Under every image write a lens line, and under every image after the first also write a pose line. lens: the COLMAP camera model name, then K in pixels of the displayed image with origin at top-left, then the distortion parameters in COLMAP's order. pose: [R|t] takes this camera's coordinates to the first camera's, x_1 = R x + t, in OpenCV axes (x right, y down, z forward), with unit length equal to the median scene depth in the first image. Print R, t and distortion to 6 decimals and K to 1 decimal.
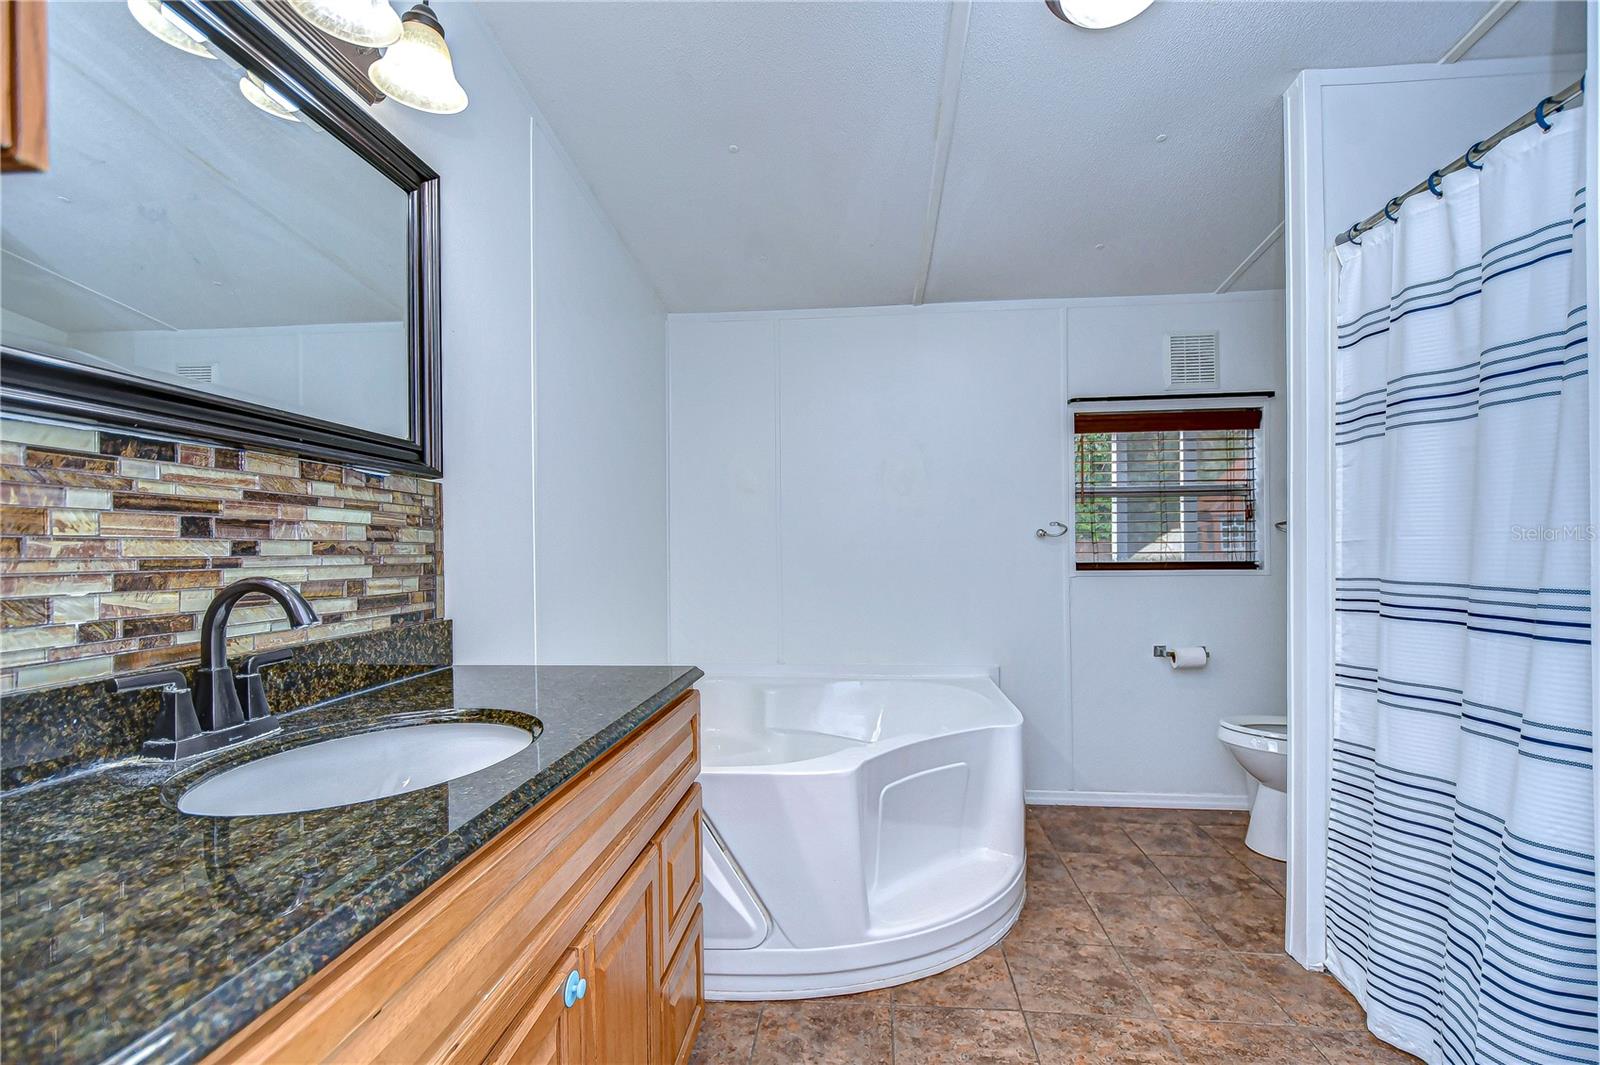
lens RADIAL K [[703.5, 0, 796.8], [0, 703.5, 556.7], [0, 0, 1]] dist [0.000707, -0.000217]
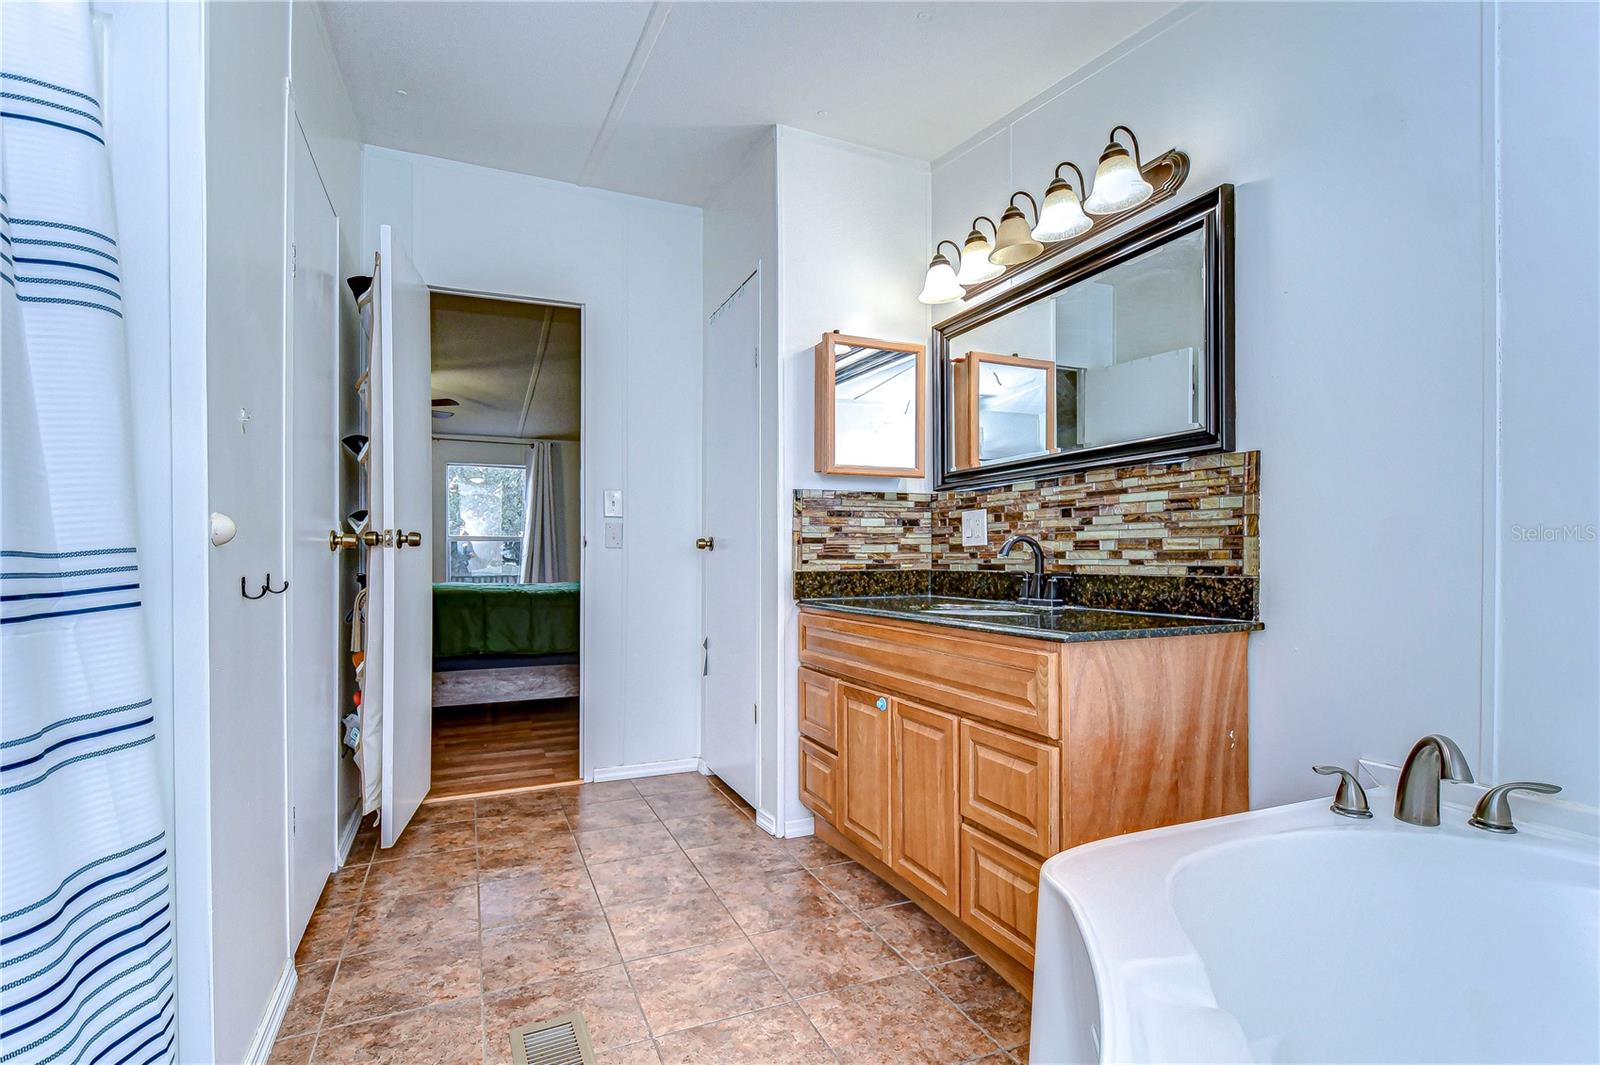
lens RADIAL K [[703.5, 0, 796.8], [0, 703.5, 556.7], [0, 0, 1]] dist [0.000707, -0.000217]
pose [[-0.853508, 0.011882, -0.520945, 0.795579], [0.006134, 0.999900, 0.012755, 0.048443], [0.521044, 0.007691, -0.853495, 1.884844]]
